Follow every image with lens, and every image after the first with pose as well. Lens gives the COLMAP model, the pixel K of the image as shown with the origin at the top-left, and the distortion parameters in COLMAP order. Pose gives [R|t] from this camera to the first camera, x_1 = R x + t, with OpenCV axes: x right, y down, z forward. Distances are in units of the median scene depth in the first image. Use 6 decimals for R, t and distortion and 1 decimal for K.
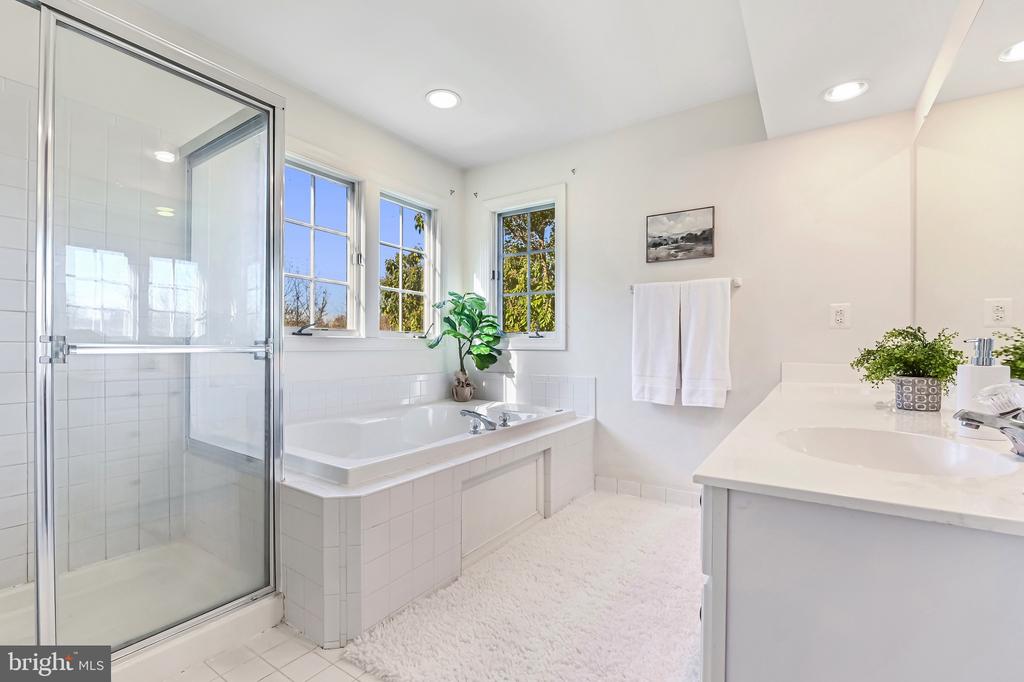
lens RADIAL K [[466.4, 0, 511.2], [0, 466.4, 345.5], [0, 0, 1]] dist [0.003960, 0.000310]
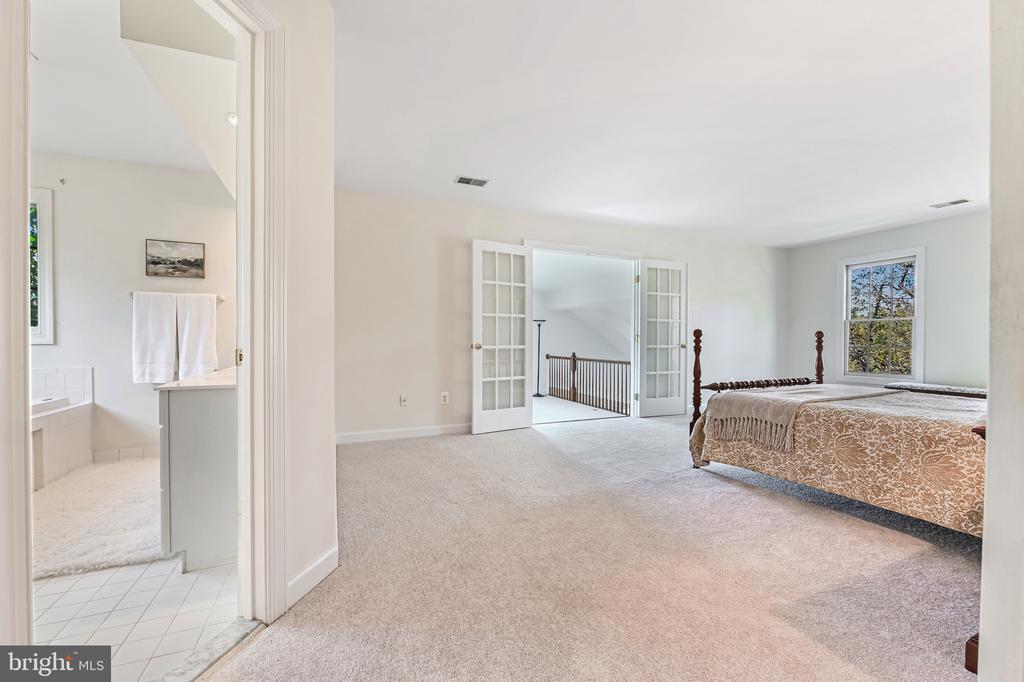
lens RADIAL K [[410.0, 0, 508.5], [0, 410.0, 344.5], [0, 0, 1]] dist [-0.010045, 0.000159]
pose [[0.548777, -0.013255, 0.835863, -0.106390], [0.001545, 0.999889, 0.014842, -0.002207], [-0.835967, -0.006853, 0.548737, -0.473133]]
